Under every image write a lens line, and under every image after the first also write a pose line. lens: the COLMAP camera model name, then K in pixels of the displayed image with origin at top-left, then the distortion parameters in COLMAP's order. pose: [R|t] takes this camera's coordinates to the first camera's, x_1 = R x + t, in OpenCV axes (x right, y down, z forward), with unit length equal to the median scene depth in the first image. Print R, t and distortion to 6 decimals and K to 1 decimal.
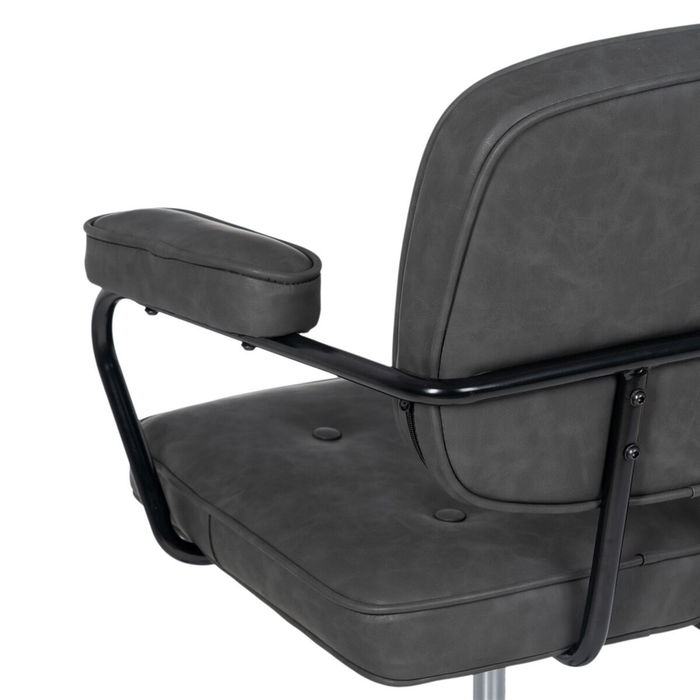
lens RADIAL K [[2489.0, 0, 346.3], [0, 2489.0, 353.6], [0, 0, 1]] dist [0.104585, 0.000000]
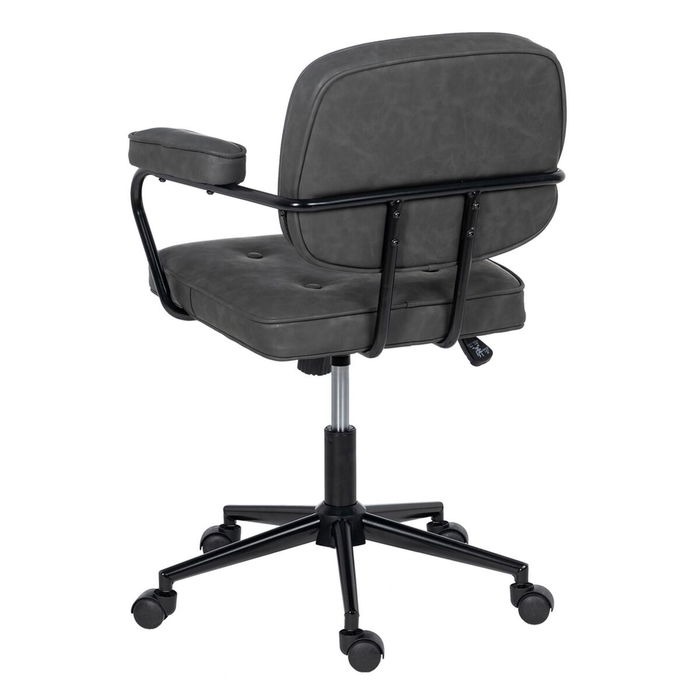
lens RADIAL K [[2489.0, 0, 352.8], [0, 2489.0, 345.2], [0, 0, 1]] dist [0.104585, 0.000000]
pose [[0.999864, 0.016244, -0.002685, 0.085603], [-0.016318, 0.999412, -0.030141, 0.184255], [0.002194, 0.030181, 0.999542, -1.034901]]
